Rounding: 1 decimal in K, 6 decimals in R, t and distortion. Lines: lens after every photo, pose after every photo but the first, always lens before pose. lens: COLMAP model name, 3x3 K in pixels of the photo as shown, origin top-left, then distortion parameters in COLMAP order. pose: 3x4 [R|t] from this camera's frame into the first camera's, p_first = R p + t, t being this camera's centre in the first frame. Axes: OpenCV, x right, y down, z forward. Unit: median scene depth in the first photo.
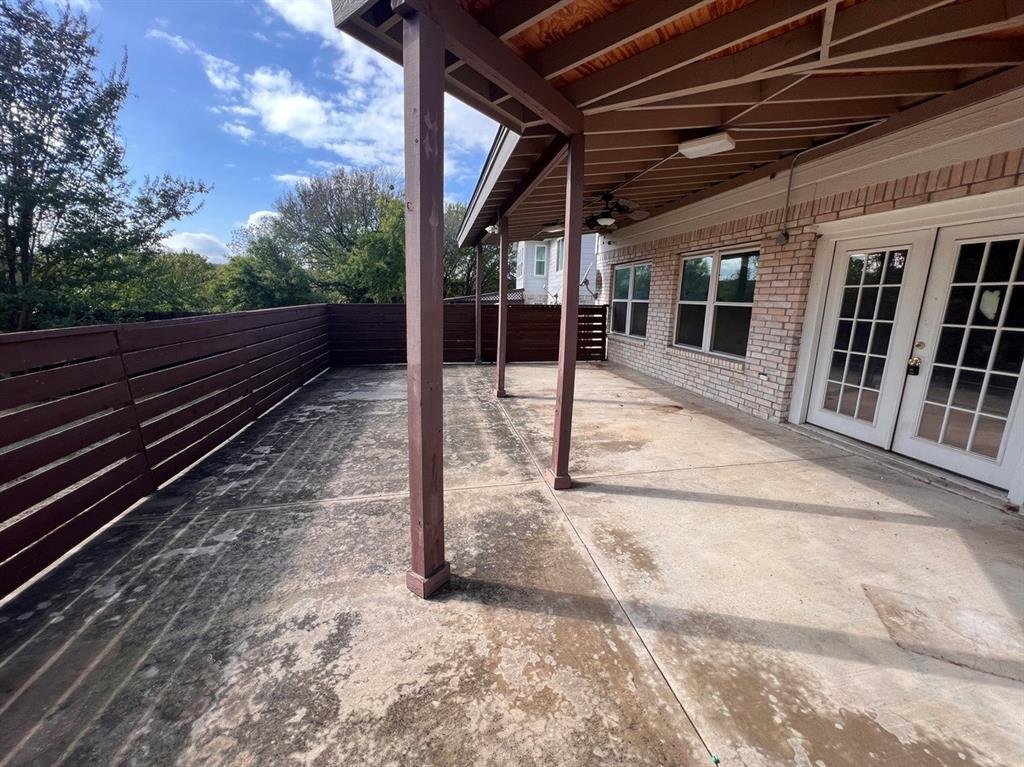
lens RADIAL K [[413.1, 0, 510.1], [0, 413.1, 377.9], [0, 0, 1]] dist [-0.001308, 0.000380]
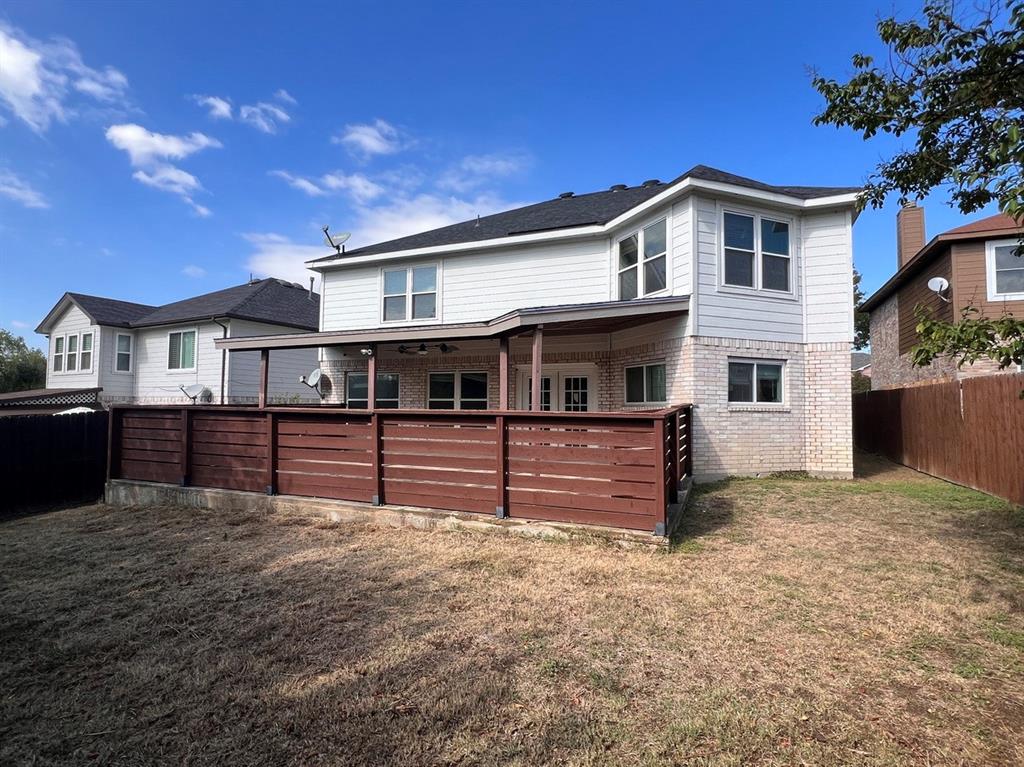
lens RADIAL K [[536.7, 0, 513.0], [0, 536.7, 380.8], [0, 0, 1]] dist [0.000608, 0.000022]
pose [[0.564303, 0.017299, 0.825386, -0.791260], [0.168280, 0.976380, -0.135513, 0.056386], [-0.808235, 0.215367, 0.548063, -0.284266]]
